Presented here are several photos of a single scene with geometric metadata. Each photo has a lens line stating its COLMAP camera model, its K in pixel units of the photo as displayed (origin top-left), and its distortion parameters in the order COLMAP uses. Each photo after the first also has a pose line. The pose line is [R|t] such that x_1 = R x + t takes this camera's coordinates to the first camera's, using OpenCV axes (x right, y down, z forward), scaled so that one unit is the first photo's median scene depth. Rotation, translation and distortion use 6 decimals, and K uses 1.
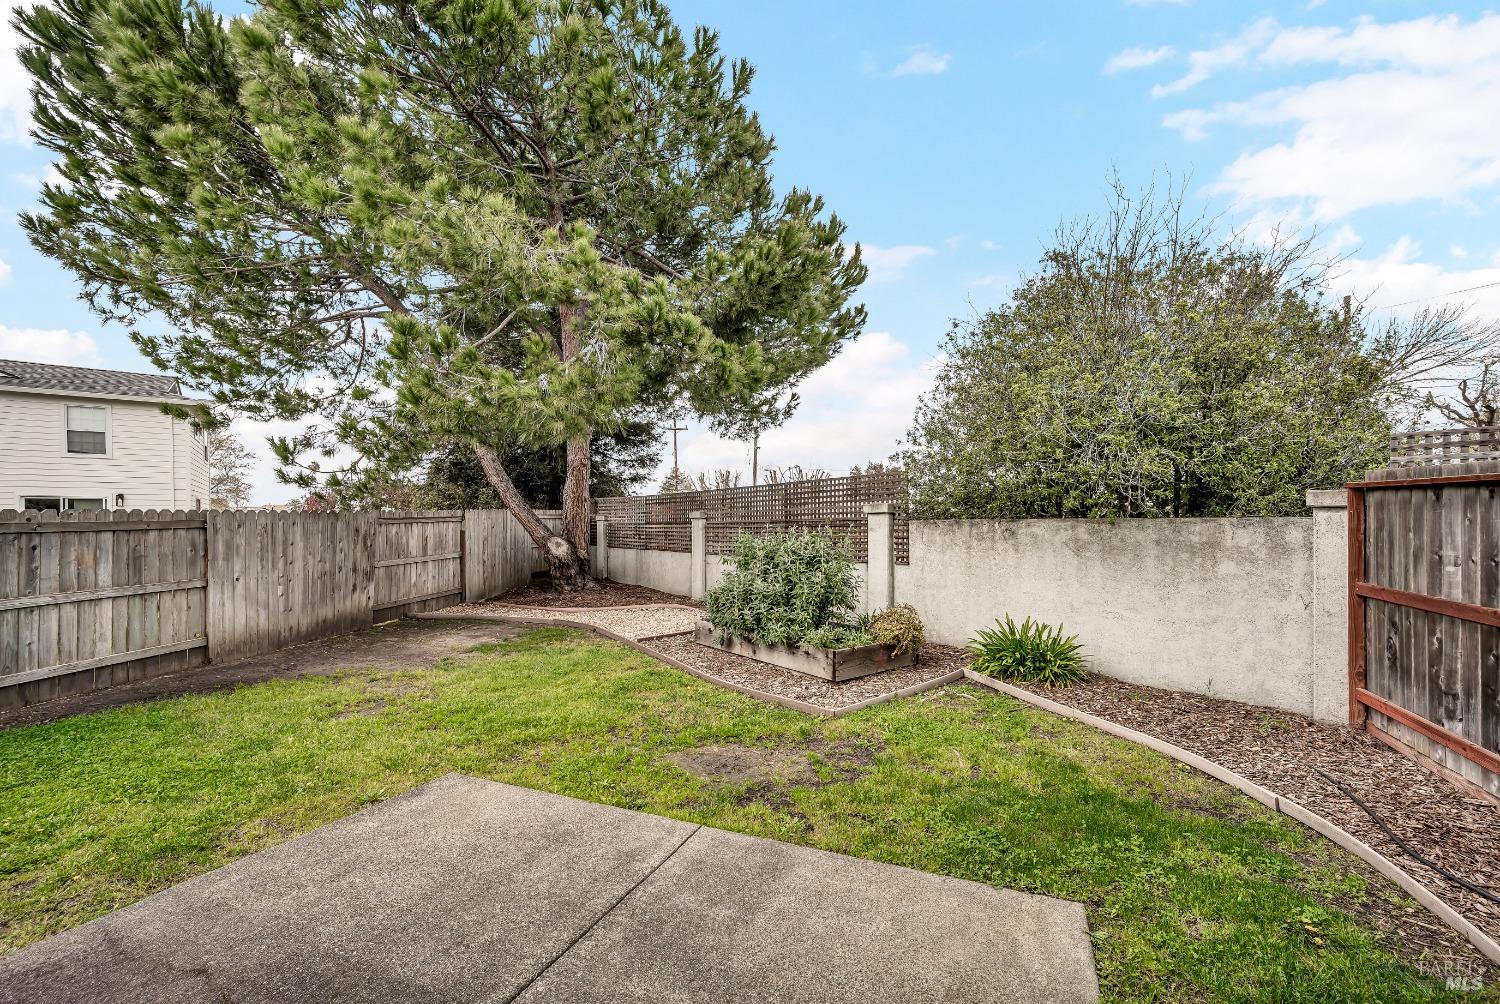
lens RADIAL K [[601.9, 0, 755.0], [0, 601.9, 519.5], [0, 0, 1]] dist [0.000975, -0.000032]
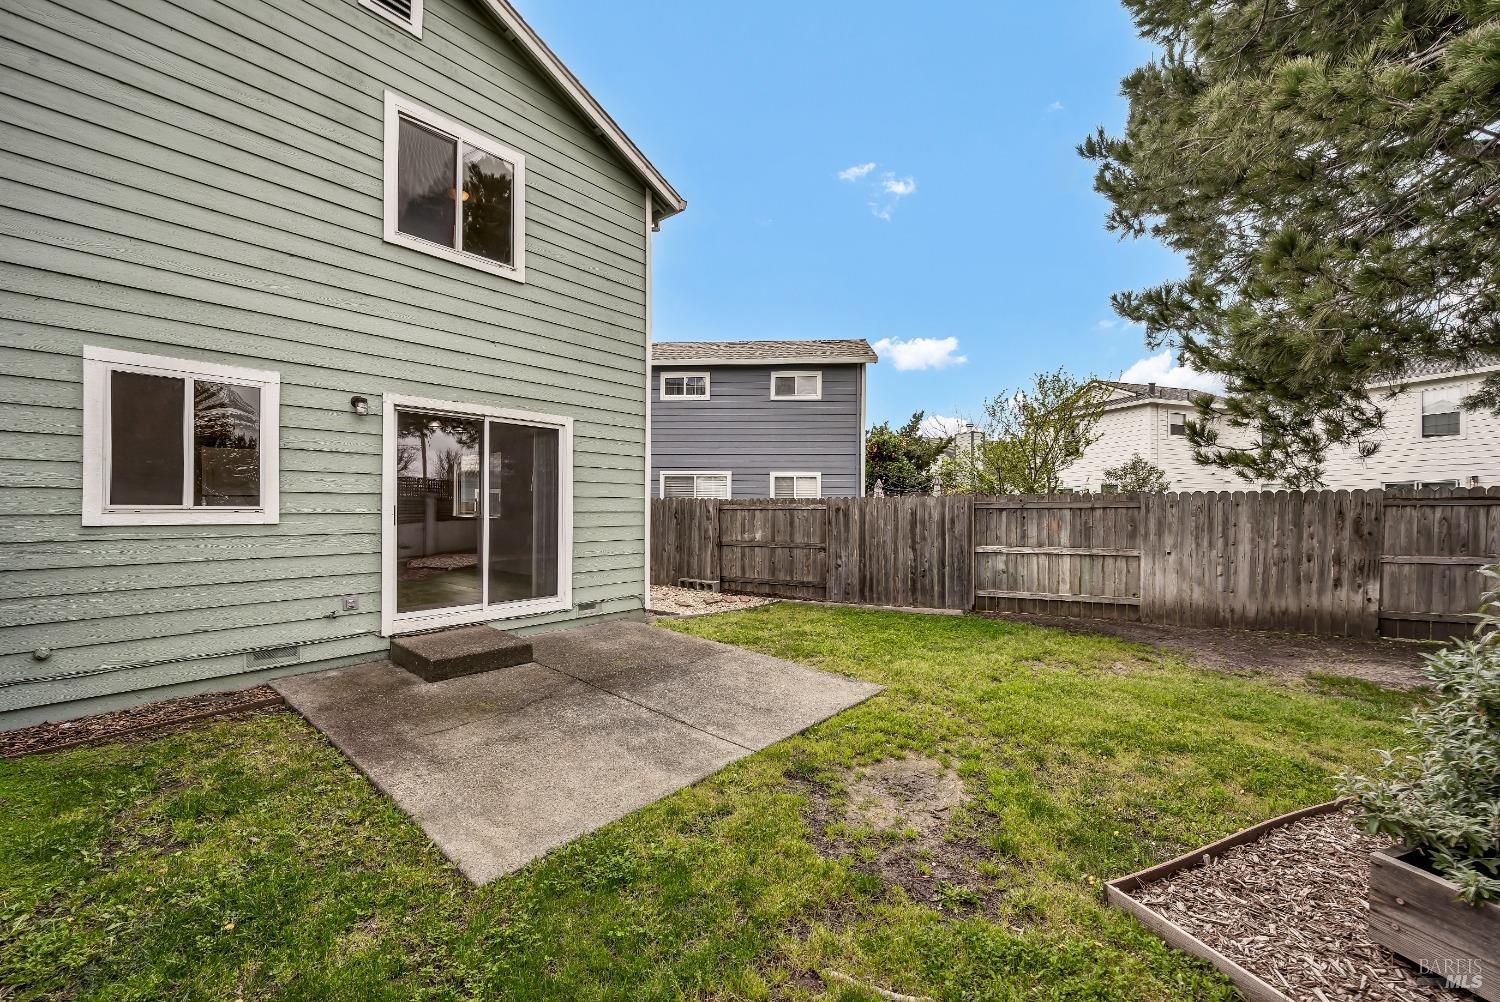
lens RADIAL K [[615.7, 0, 750.0], [0, 615.7, 501.0], [0, 0, 1]] dist [0.001192, 0.000090]
pose [[-0.307742, -0.006195, -0.951450, 0.564001], [-0.001948, 0.999981, -0.005881, 0.011012], [0.951468, 0.000044, -0.307748, 0.715407]]
